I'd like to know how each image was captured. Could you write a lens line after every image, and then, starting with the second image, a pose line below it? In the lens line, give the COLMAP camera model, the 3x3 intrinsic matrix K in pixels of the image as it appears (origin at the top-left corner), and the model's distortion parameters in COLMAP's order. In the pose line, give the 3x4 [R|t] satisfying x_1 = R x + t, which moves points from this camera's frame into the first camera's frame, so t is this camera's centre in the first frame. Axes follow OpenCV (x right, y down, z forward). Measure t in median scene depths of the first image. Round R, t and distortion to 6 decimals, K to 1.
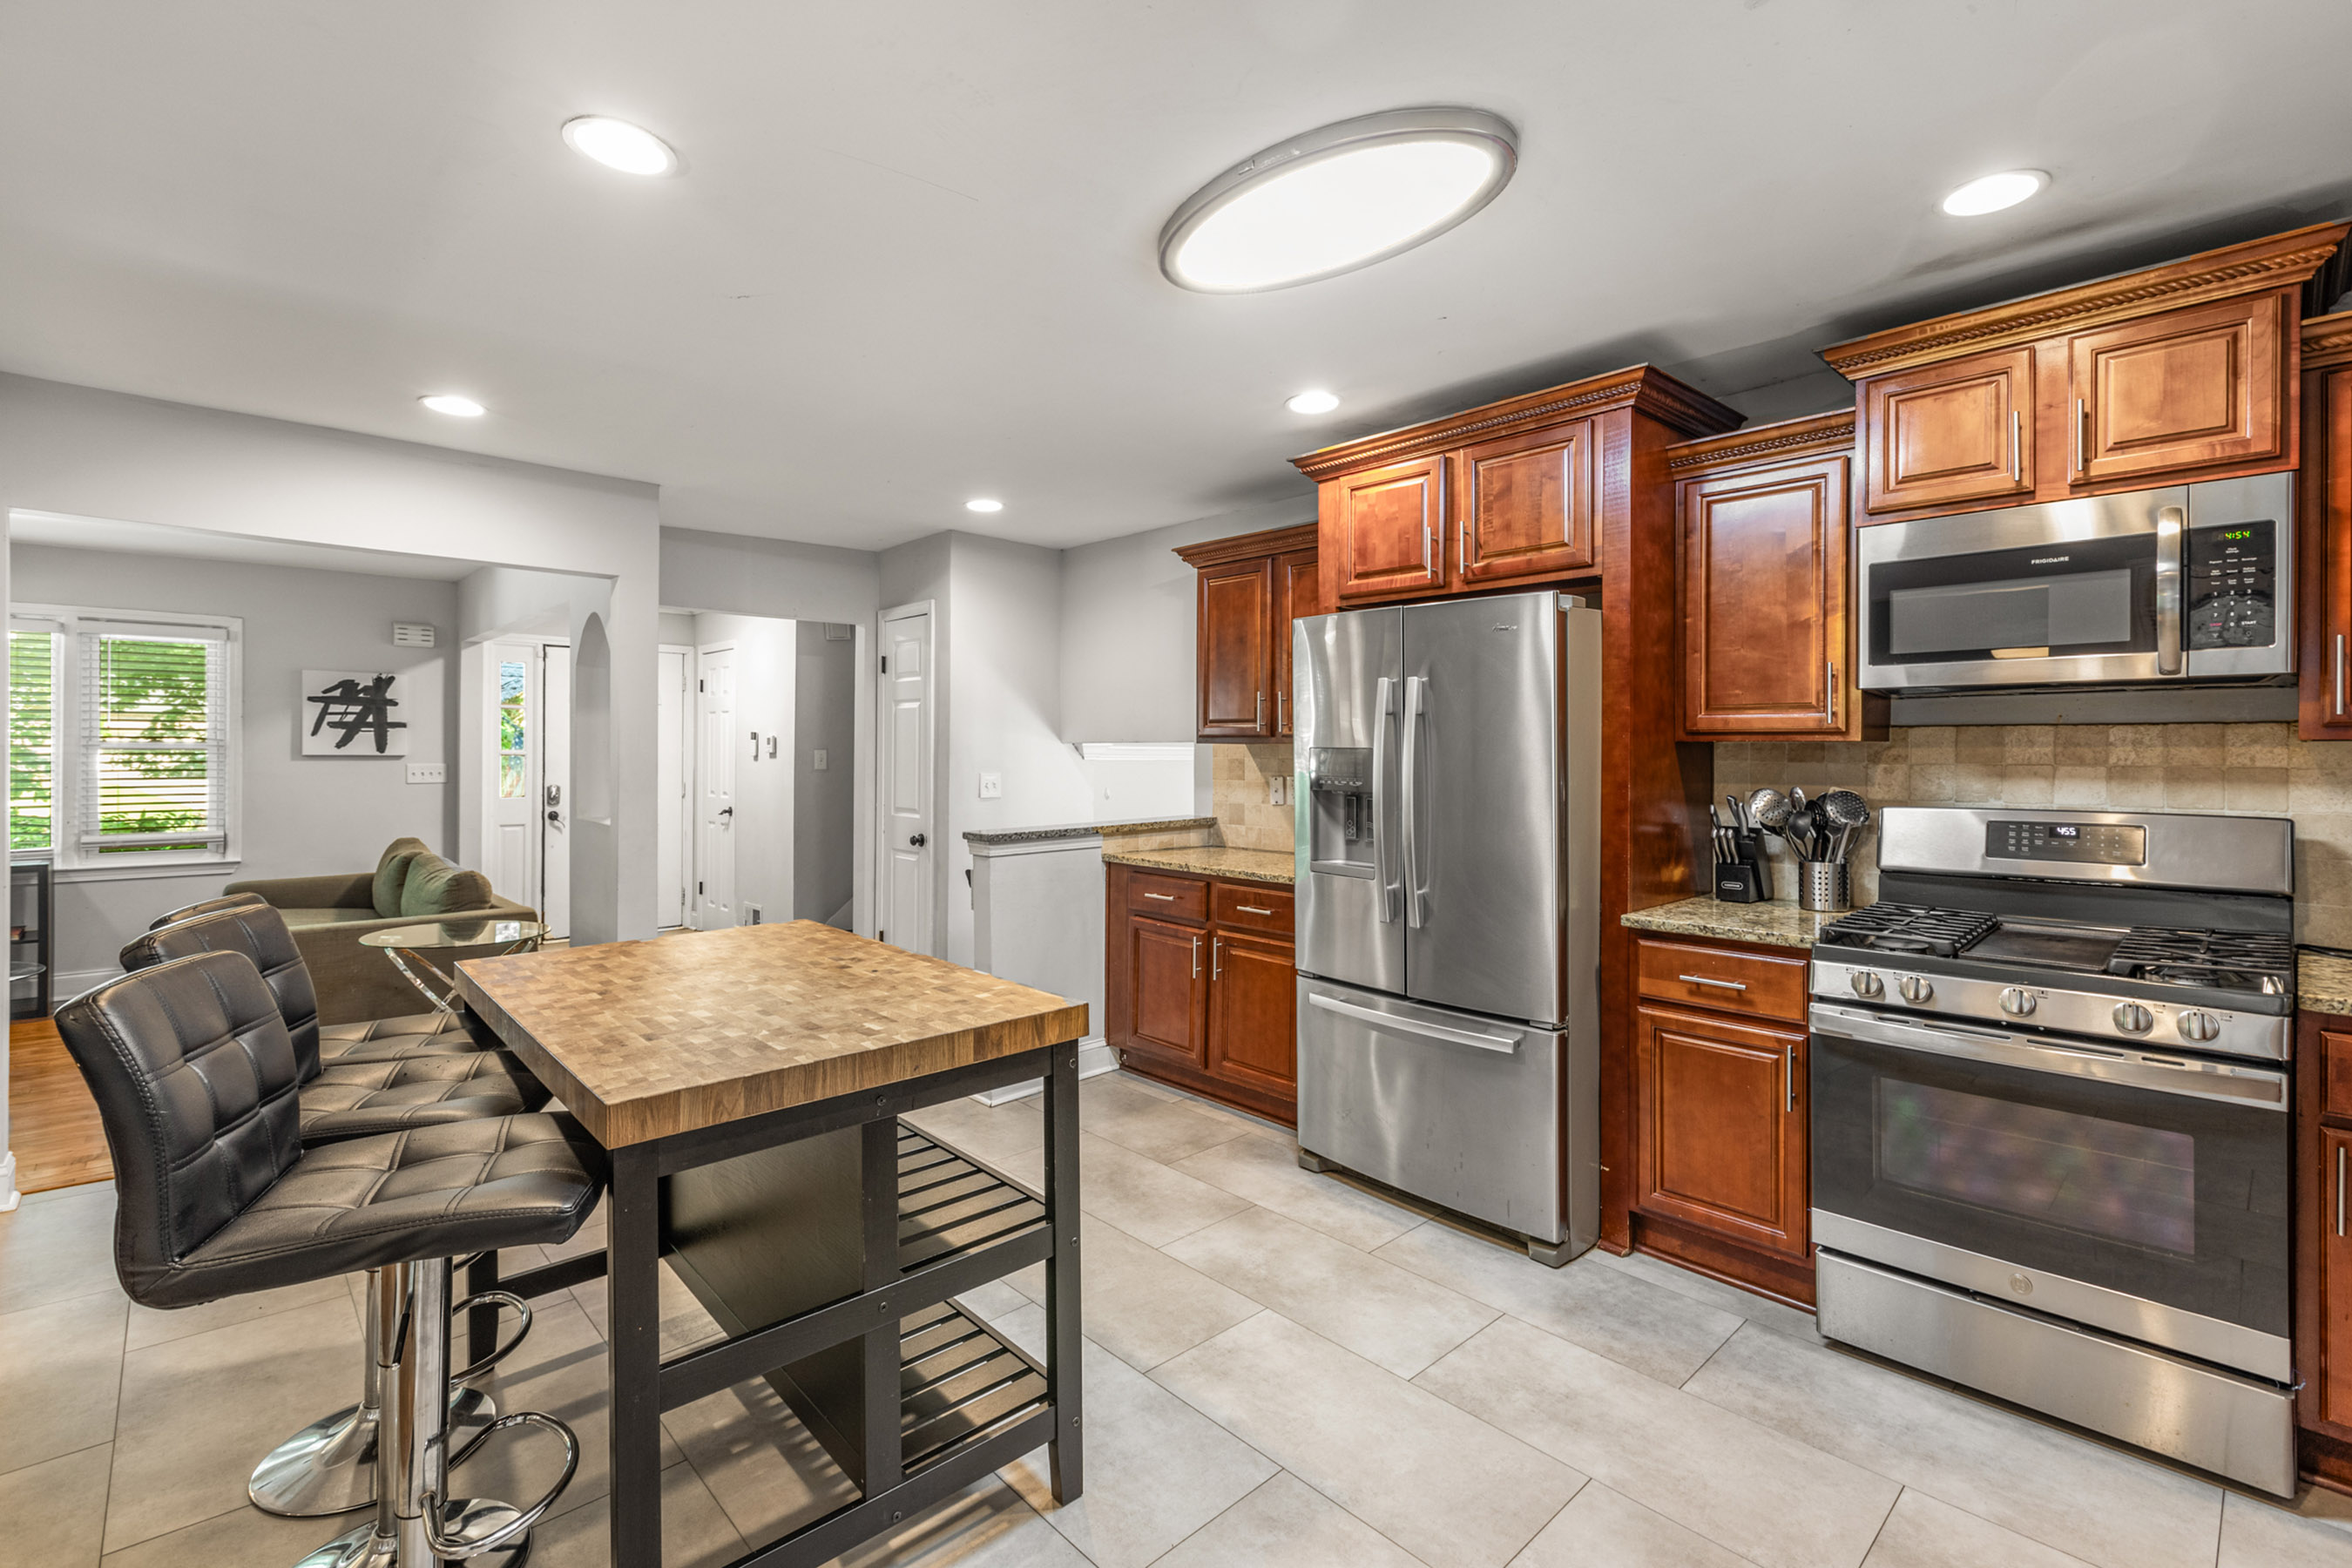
lens RADIAL K [[1051.3, 0, 1155.2], [0, 1051.3, 750.6], [0, 0, 1]] dist [-0.001180, -0.000113]
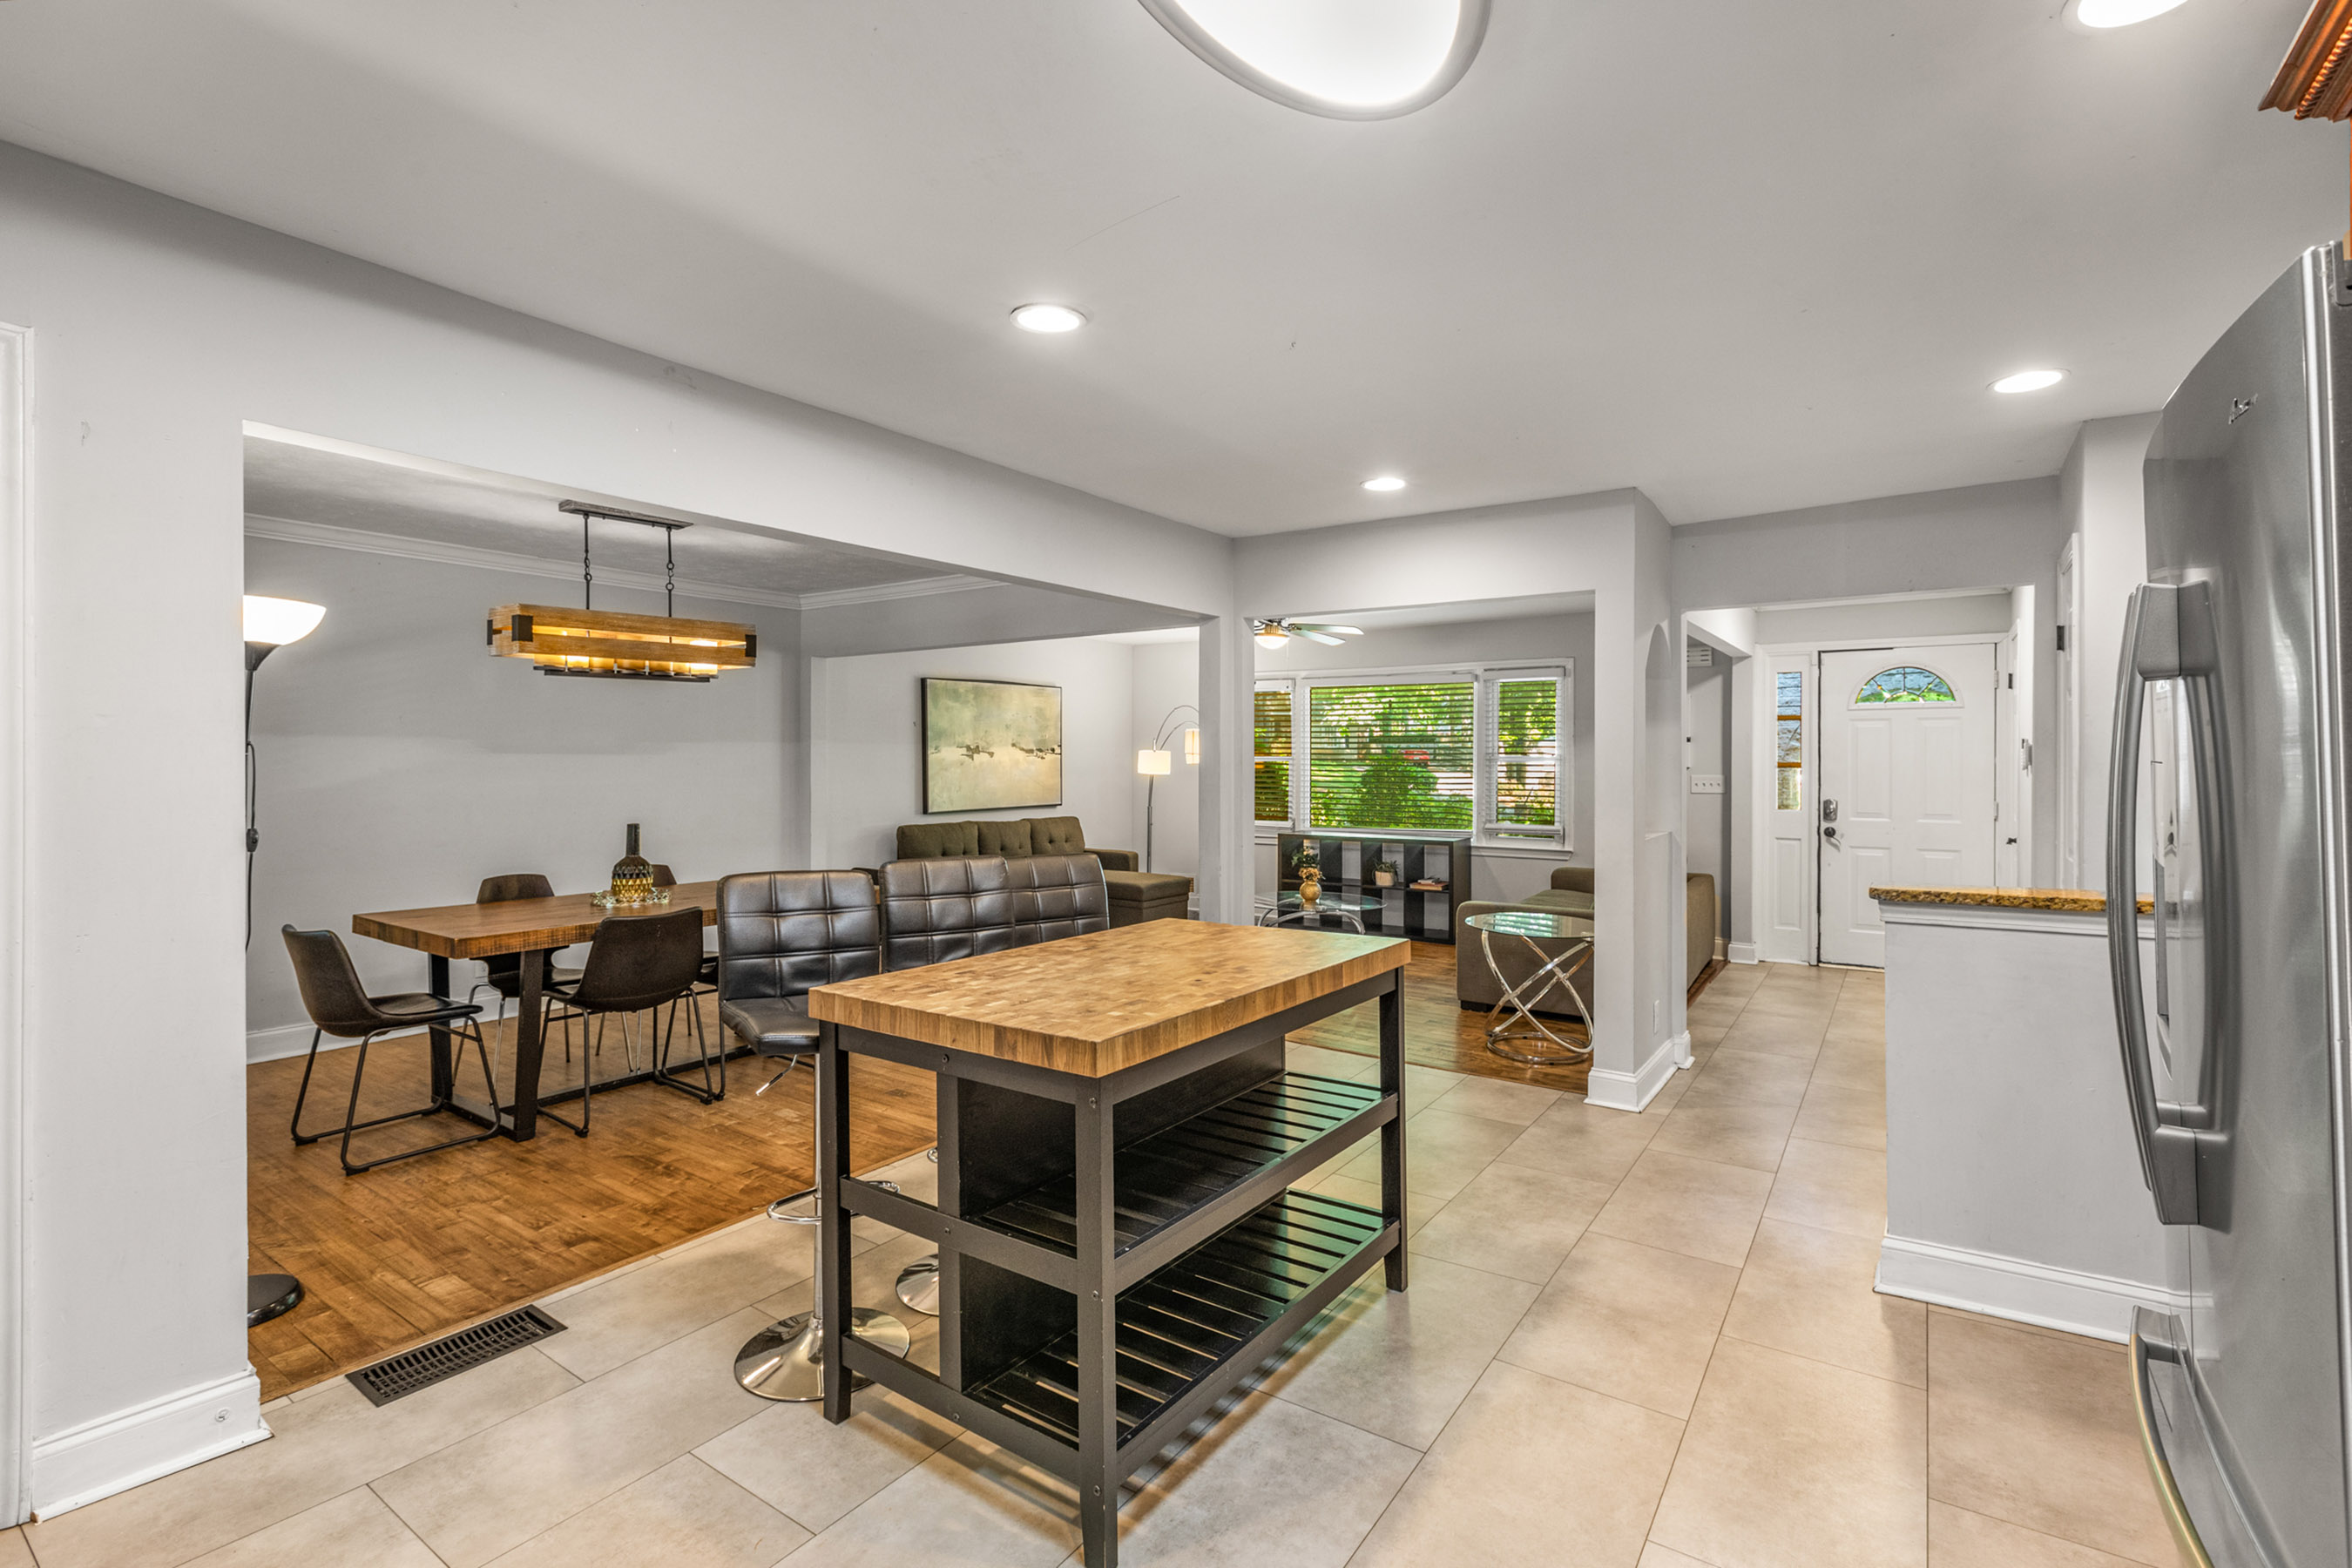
lens RADIAL K [[1051.3, 0, 1179.9], [0, 1051.3, 767.2], [0, 0, 1]] dist [-0.001180, -0.000113]
pose [[0.212756, 0.002206, -0.977103, 0.555553], [0.003543, 0.999989, 0.003030, -0.002026], [0.977099, -0.004107, 0.212746, 0.570331]]
